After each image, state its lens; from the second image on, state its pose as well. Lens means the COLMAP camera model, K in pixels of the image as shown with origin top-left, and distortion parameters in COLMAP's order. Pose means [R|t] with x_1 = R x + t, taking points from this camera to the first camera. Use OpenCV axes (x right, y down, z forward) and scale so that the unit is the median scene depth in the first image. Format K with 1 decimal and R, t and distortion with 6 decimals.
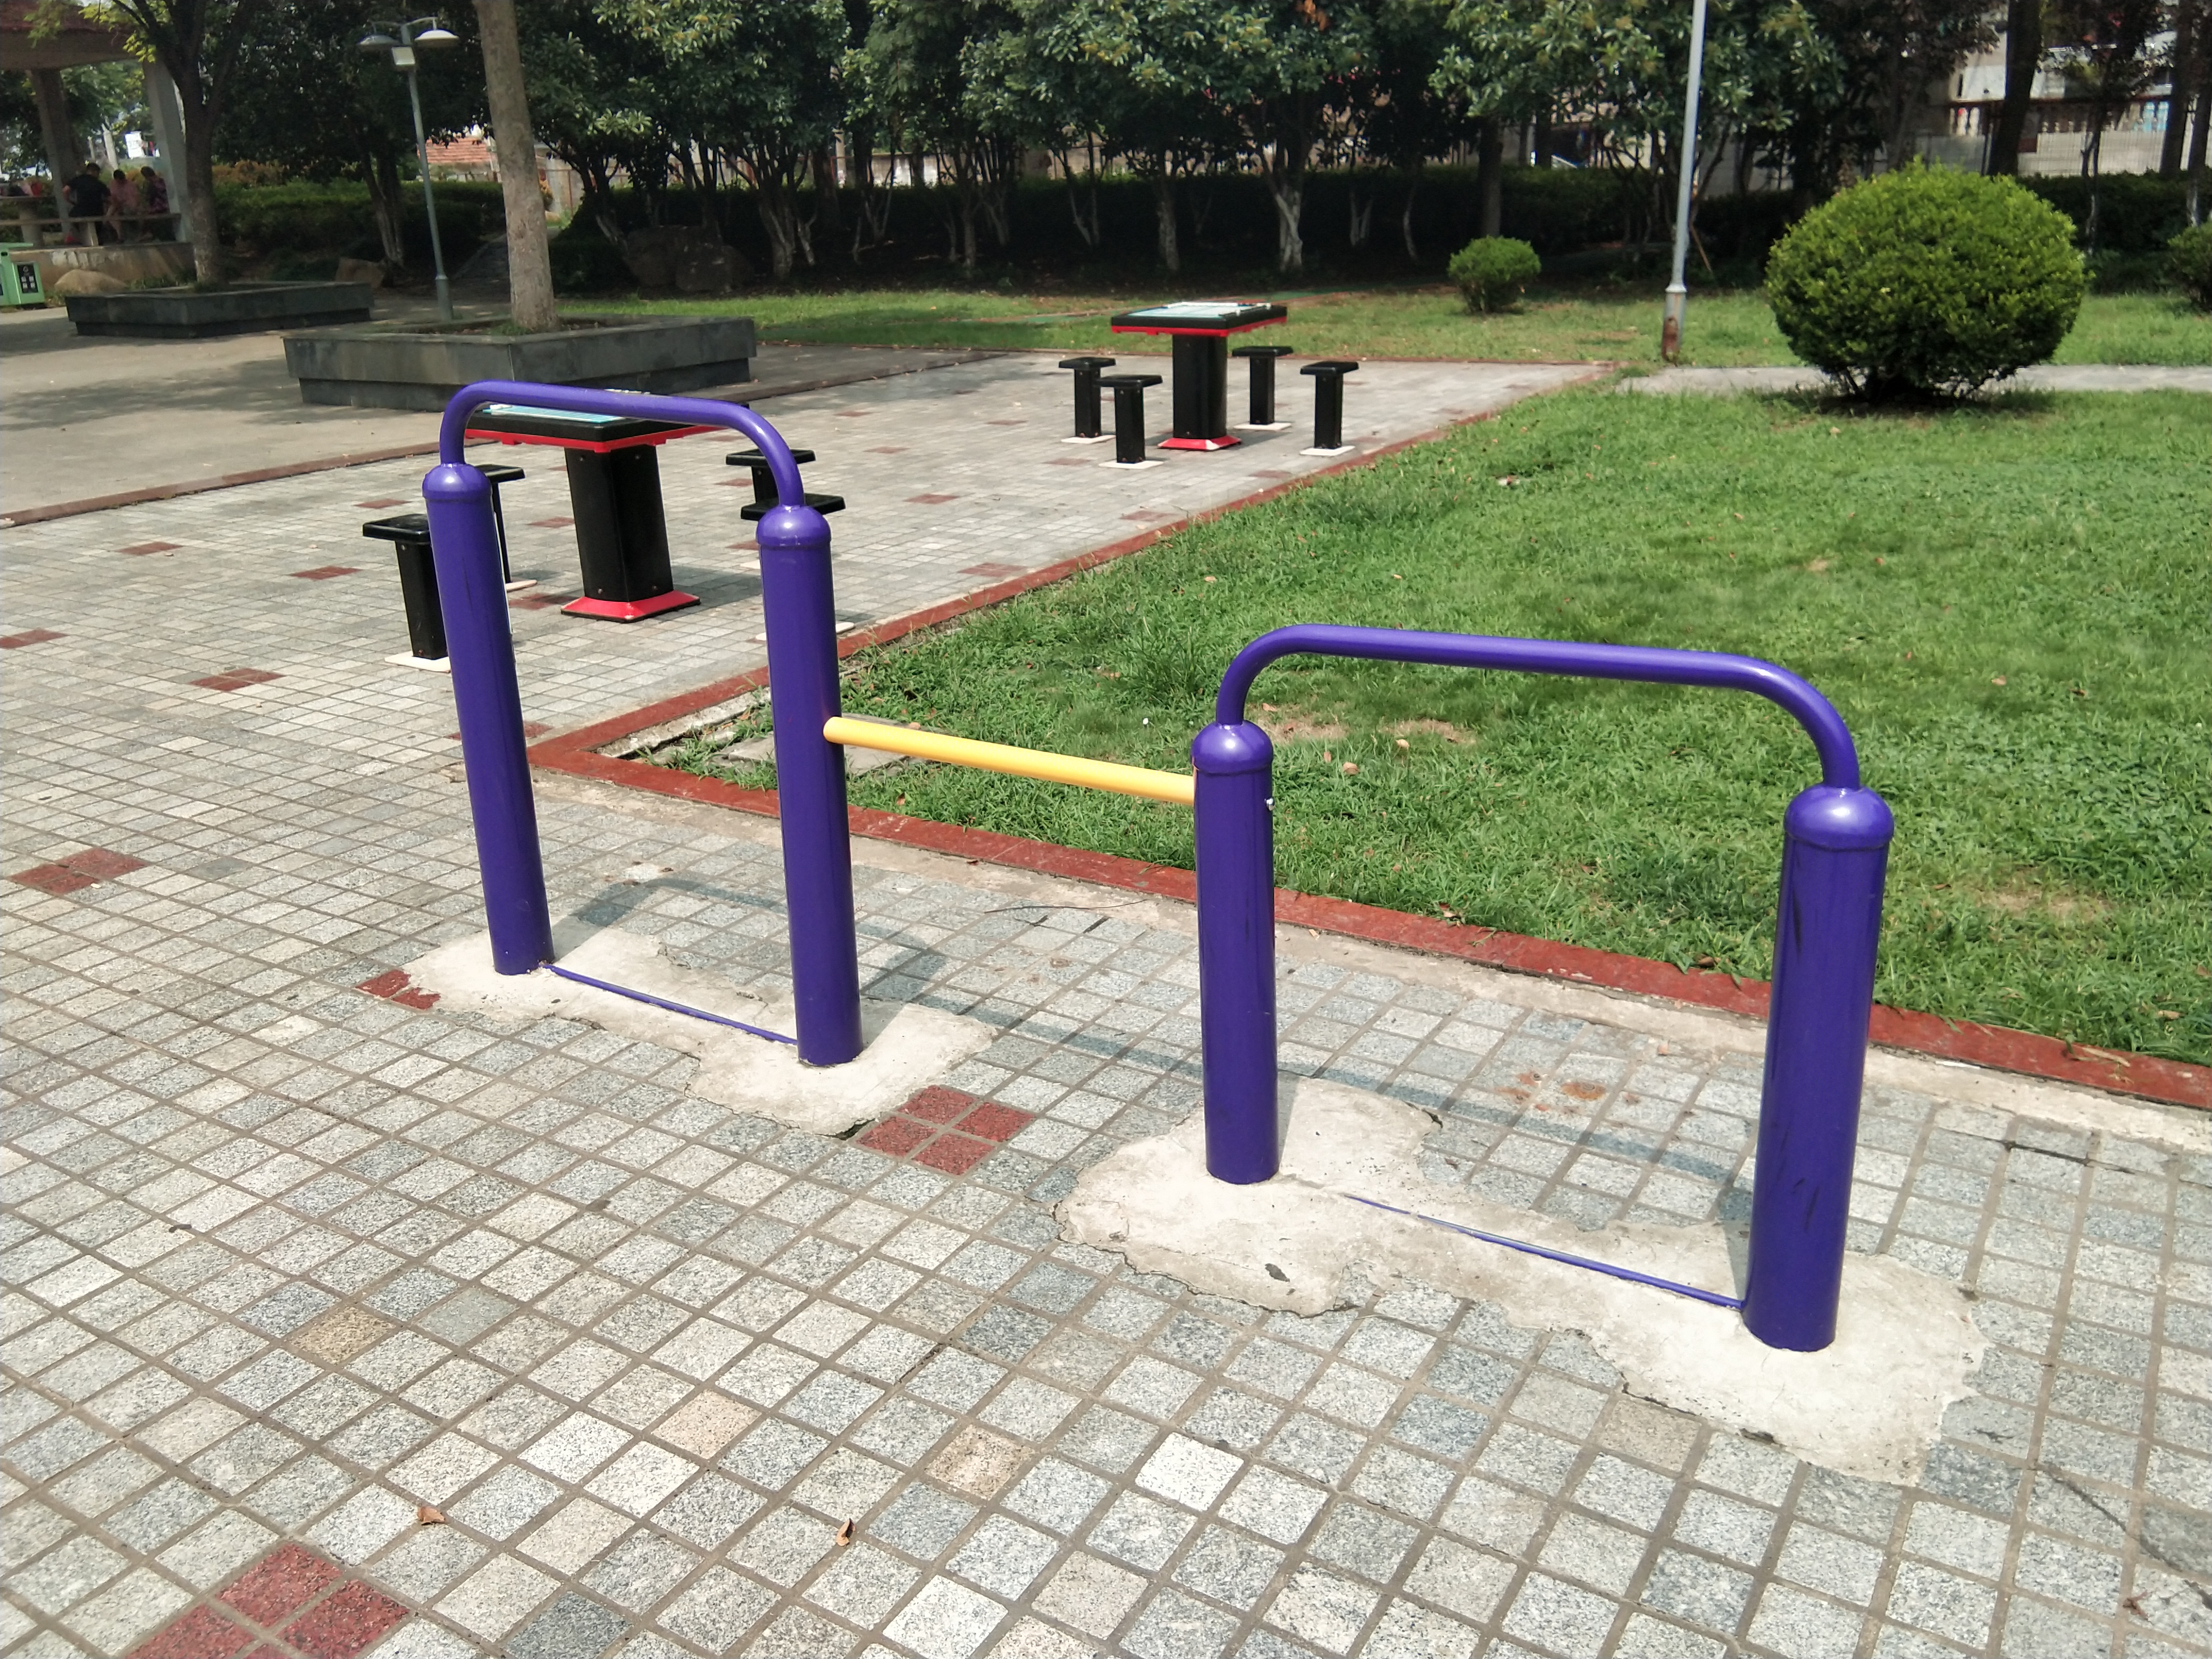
lens RADIAL K [[1782.9, 0, 1100.9], [0, 1782.9, 808.9], [0, 0, 1]] dist [0.101522, -0.148885]
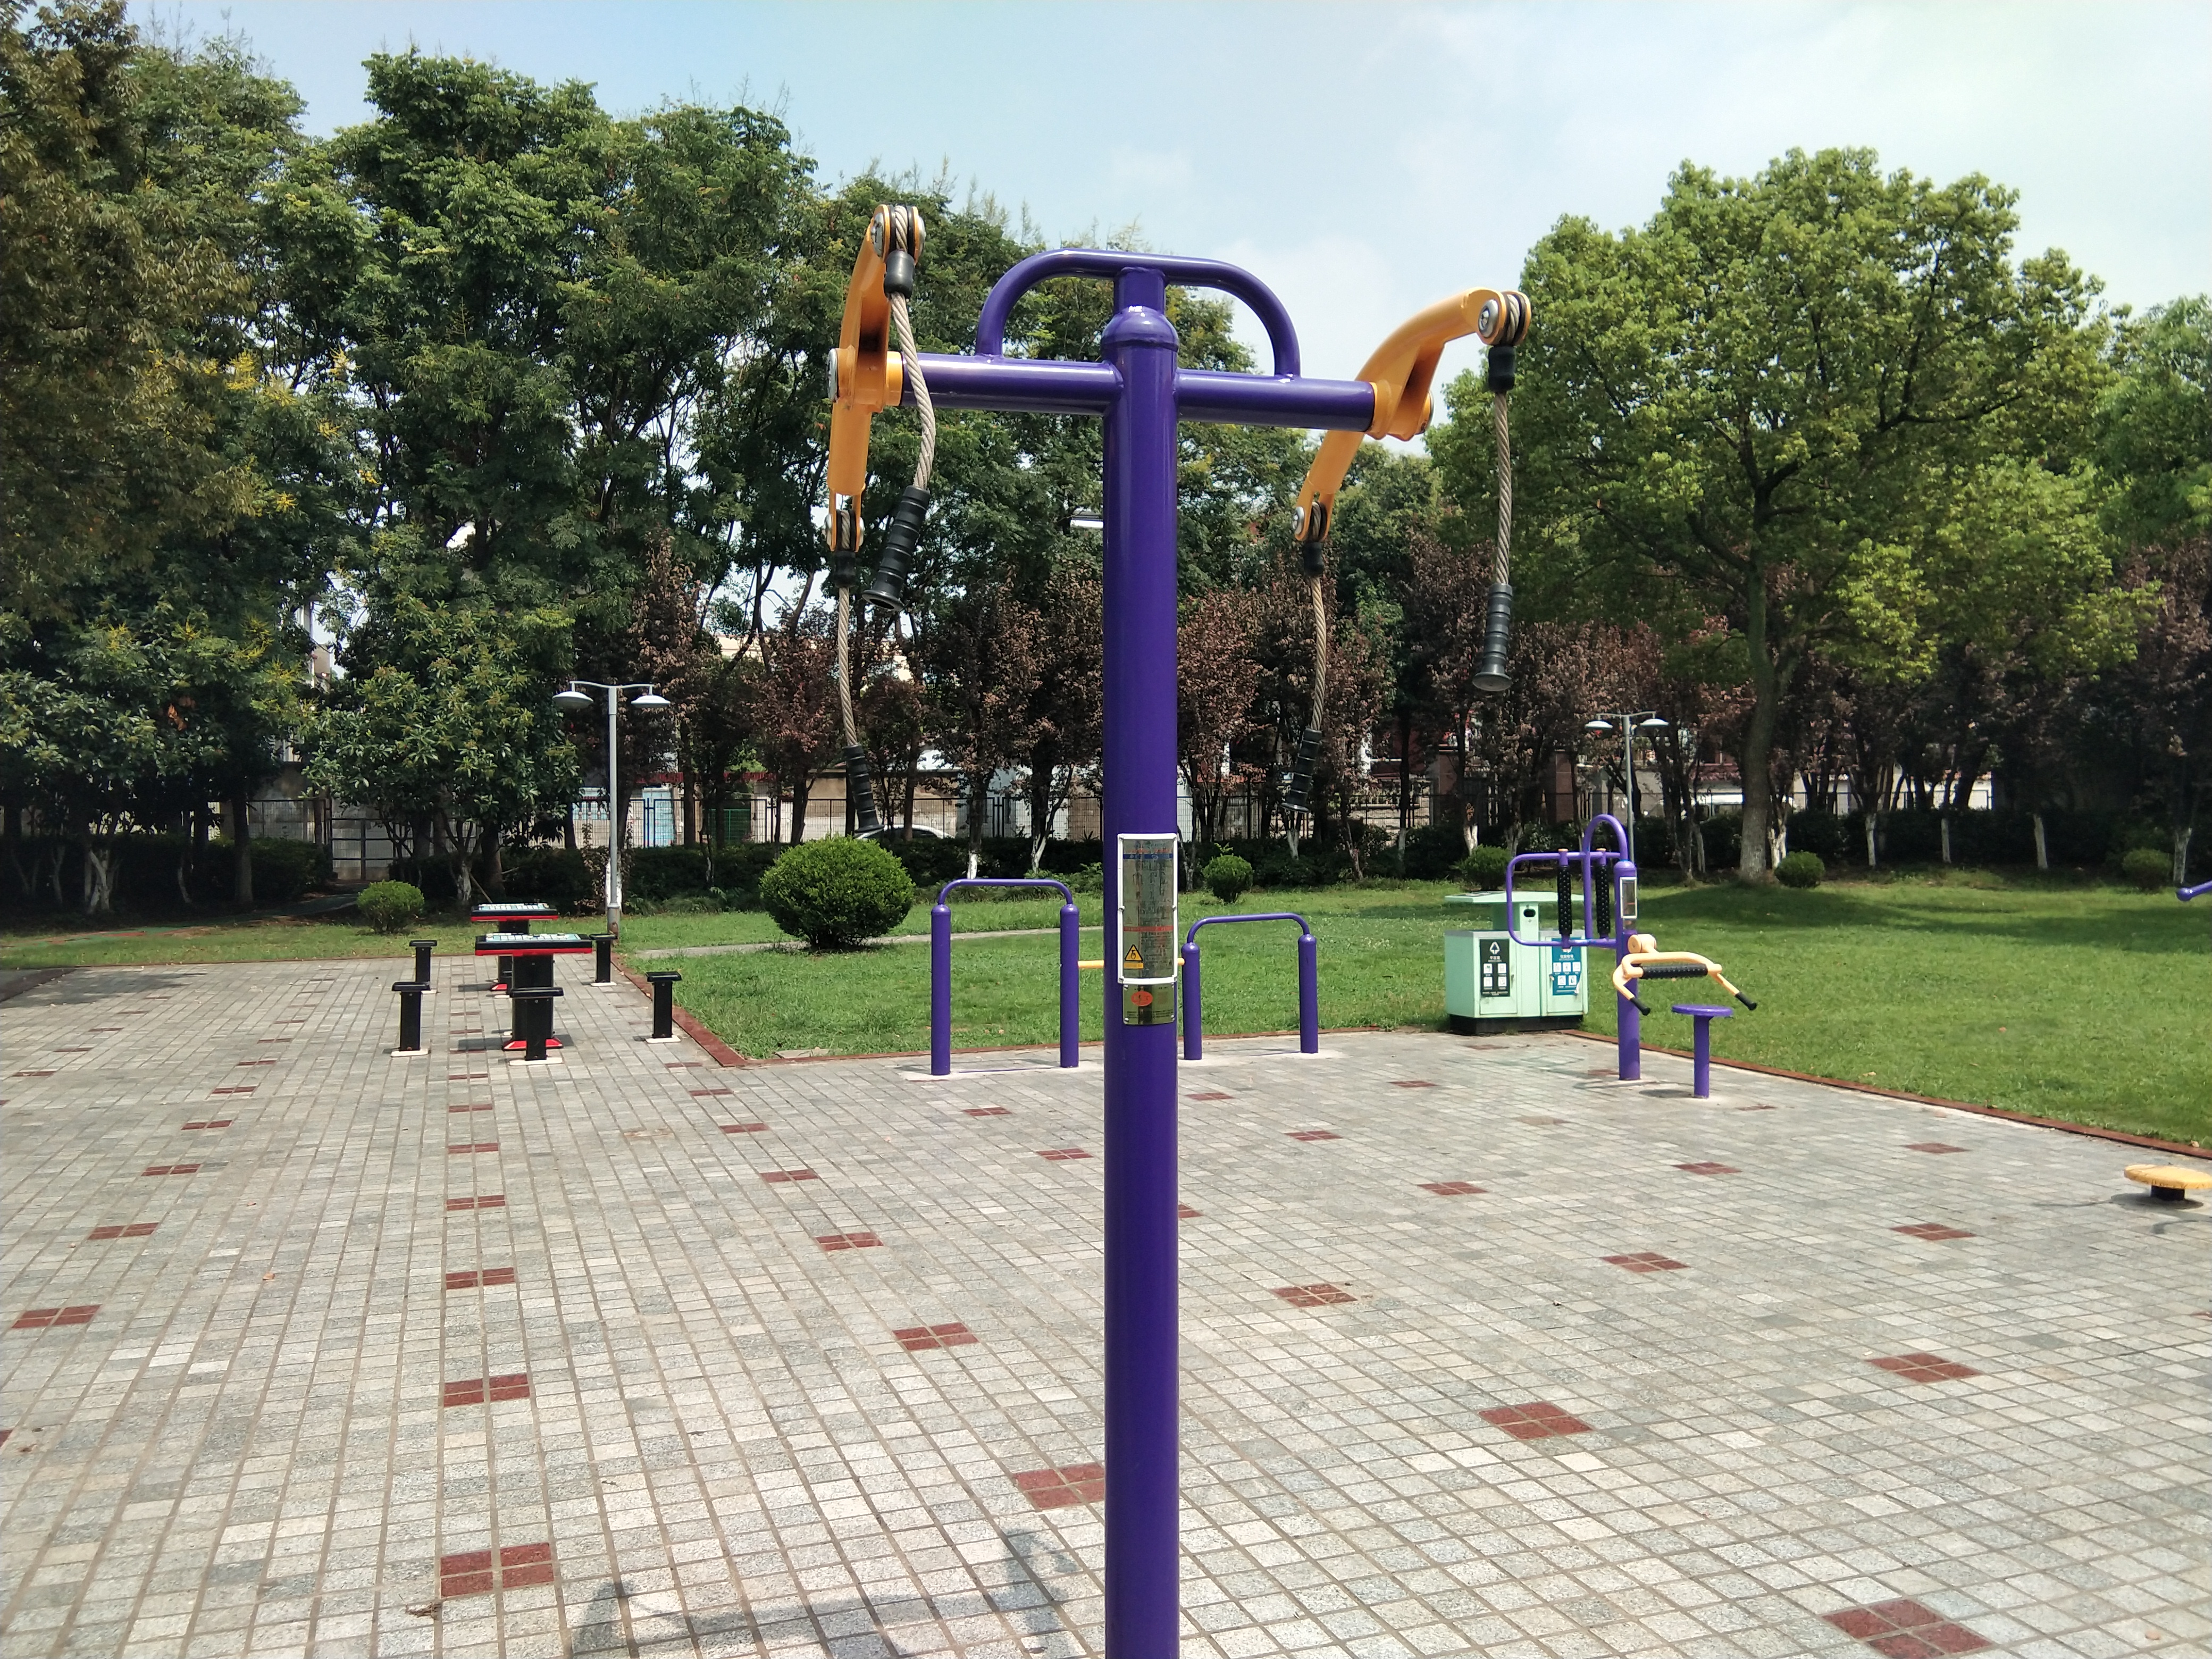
lens RADIAL K [[1782.9, 0, 1074.6], [0, 1782.9, 817.5], [0, 0, 1]] dist [0.101522, -0.148885]
pose [[0.634589, 0.027269, 0.772368, -0.472010], [0.244607, 0.940915, -0.234192, 0.083735], [-0.733119, 0.337542, 0.590425, -0.203839]]
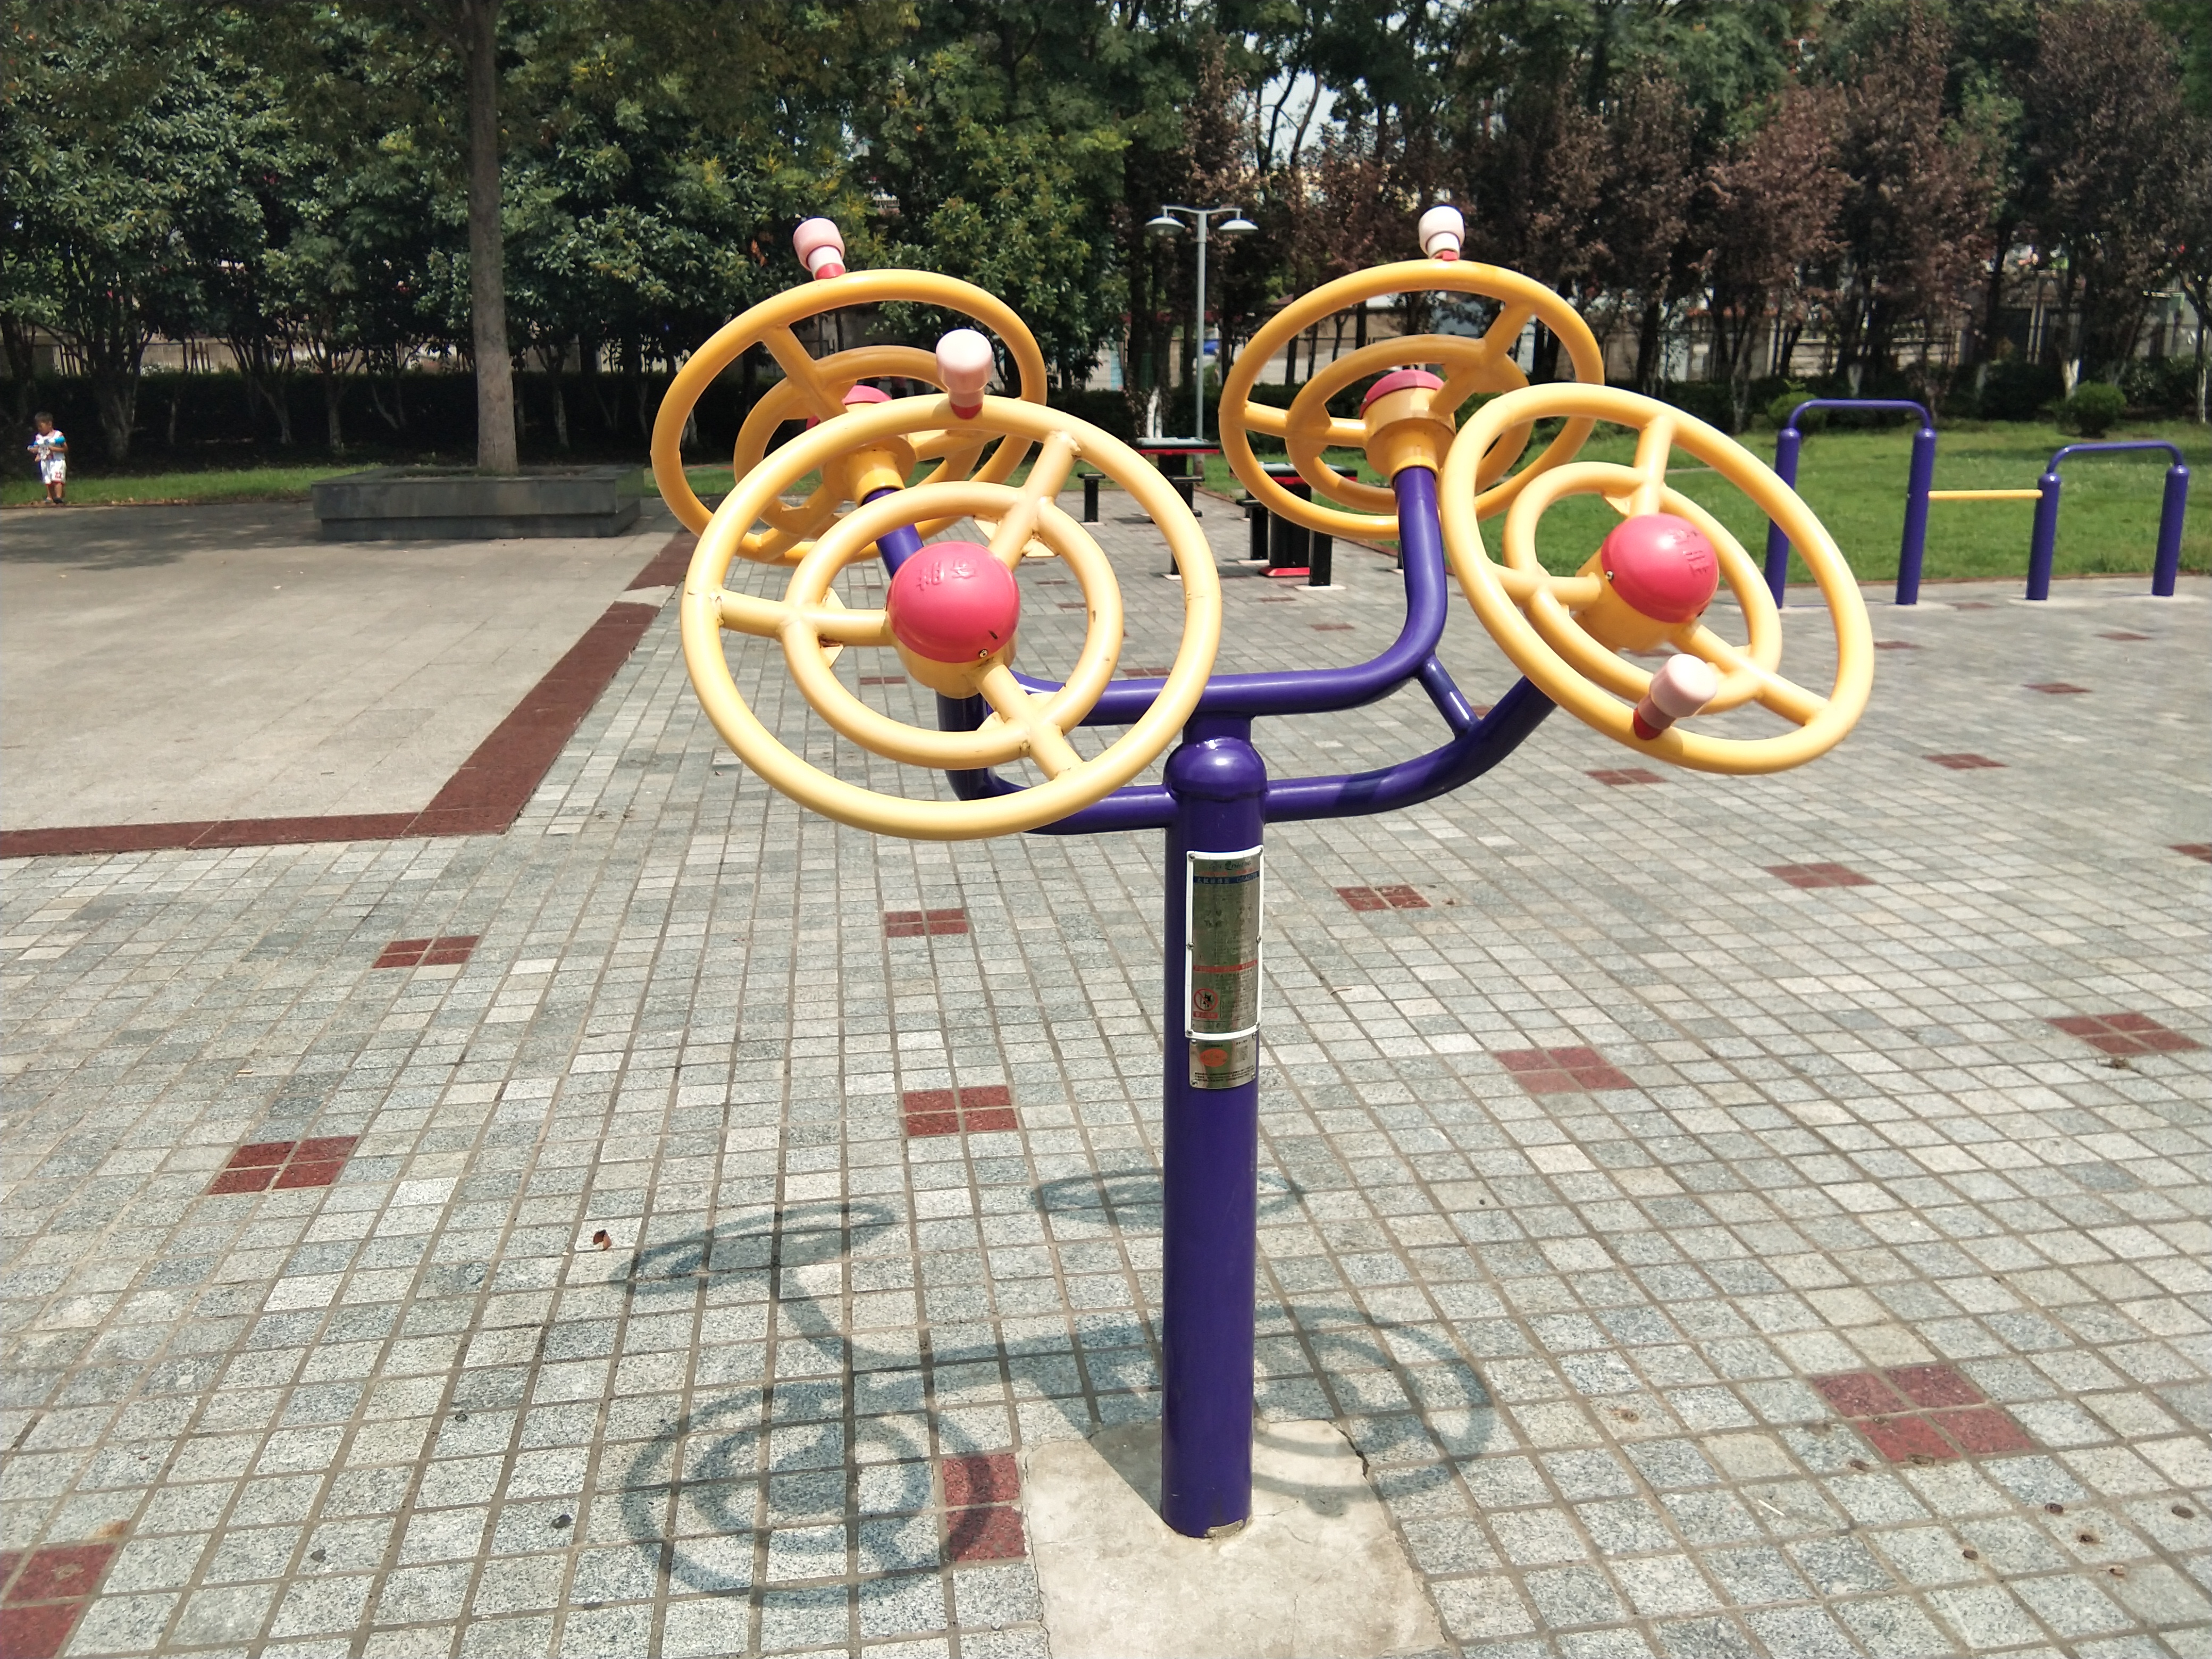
lens RADIAL K [[1782.9, 0, 1098.4], [0, 1782.9, 799.0], [0, 0, 1]] dist [0.101522, -0.148885]
pose [[0.771405, -0.124278, 0.624091, -0.570330], [0.196374, 0.979368, -0.047701, 0.060449], [-0.605287, 0.159352, 0.779894, -0.108794]]
